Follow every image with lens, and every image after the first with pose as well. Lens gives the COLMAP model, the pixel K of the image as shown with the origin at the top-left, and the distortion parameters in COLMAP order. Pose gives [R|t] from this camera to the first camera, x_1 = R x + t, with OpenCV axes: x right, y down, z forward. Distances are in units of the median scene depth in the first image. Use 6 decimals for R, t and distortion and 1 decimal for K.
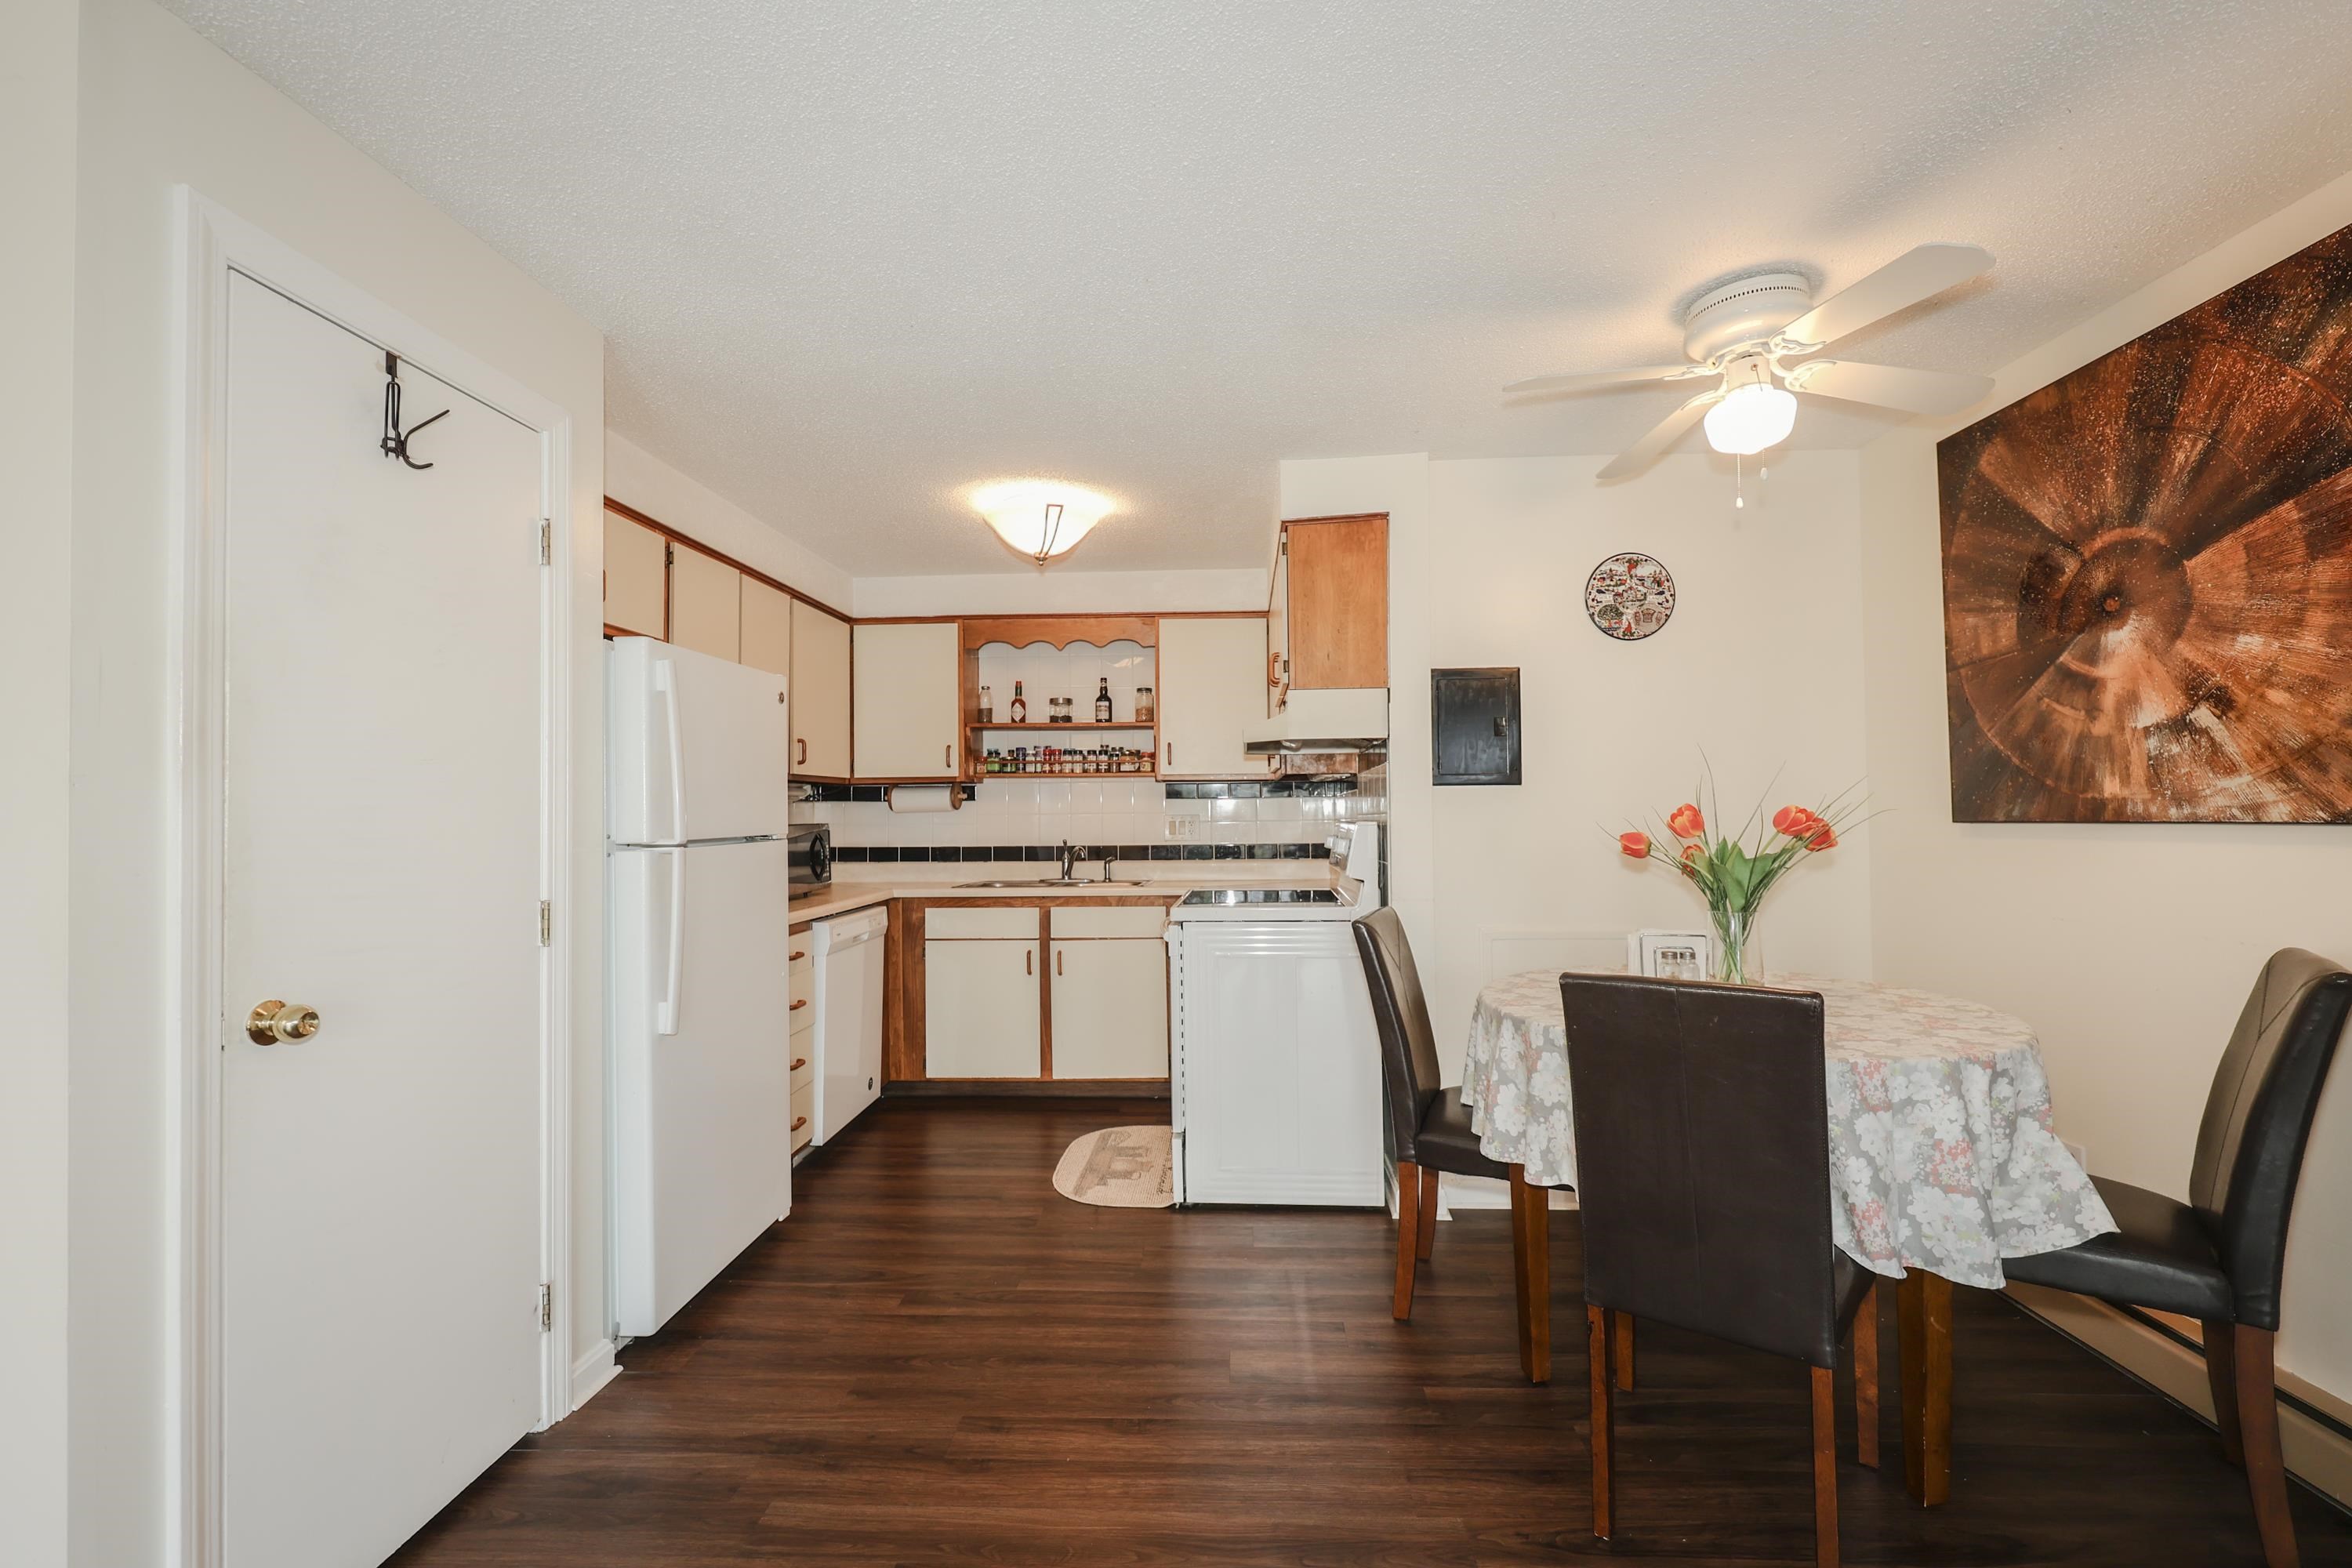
lens RADIAL K [[963.5, 0, 1180.3], [0, 963.5, 785.0], [0, 0, 1]] dist [0.000951, 0.000134]
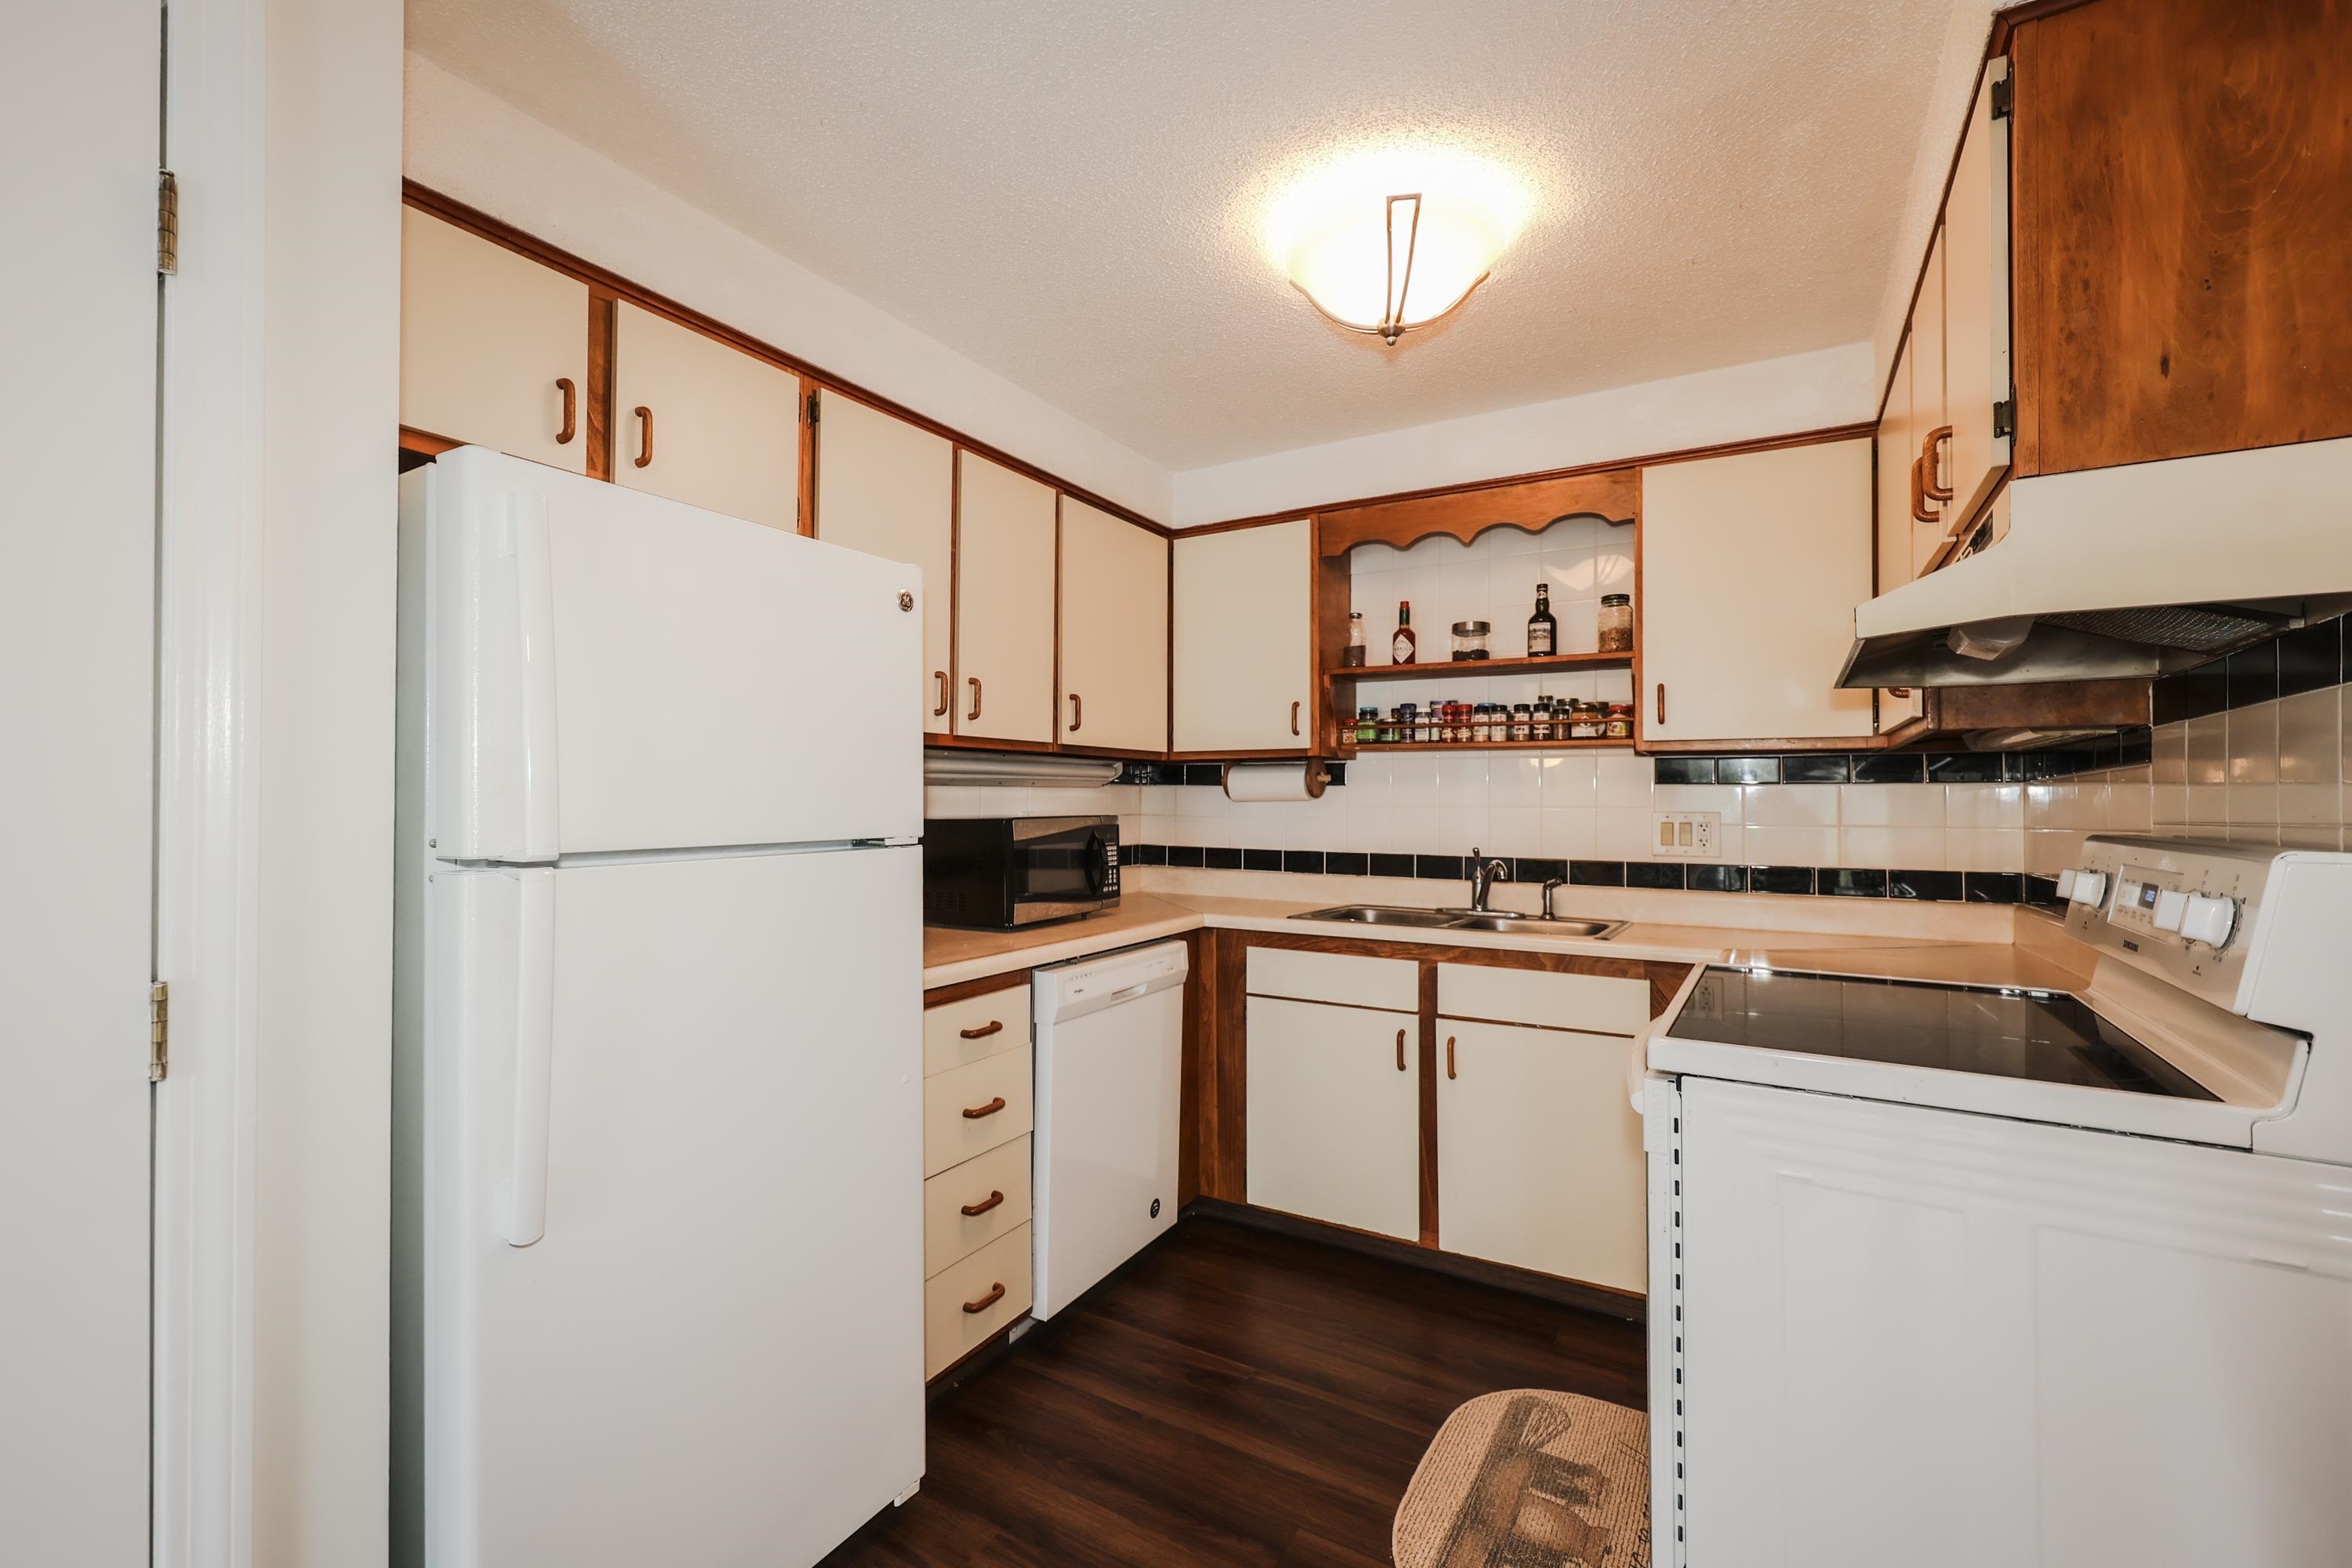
lens RADIAL K [[975.6, 0, 1184.5], [0, 975.6, 785.2], [0, 0, 1]] dist [0.000407, 0.000157]
pose [[0.888926, 0.006550, -0.458003, 0.002901], [-0.000501, 0.999911, 0.013328, 0.008327], [0.458050, -0.011619, 0.888851, 0.389321]]
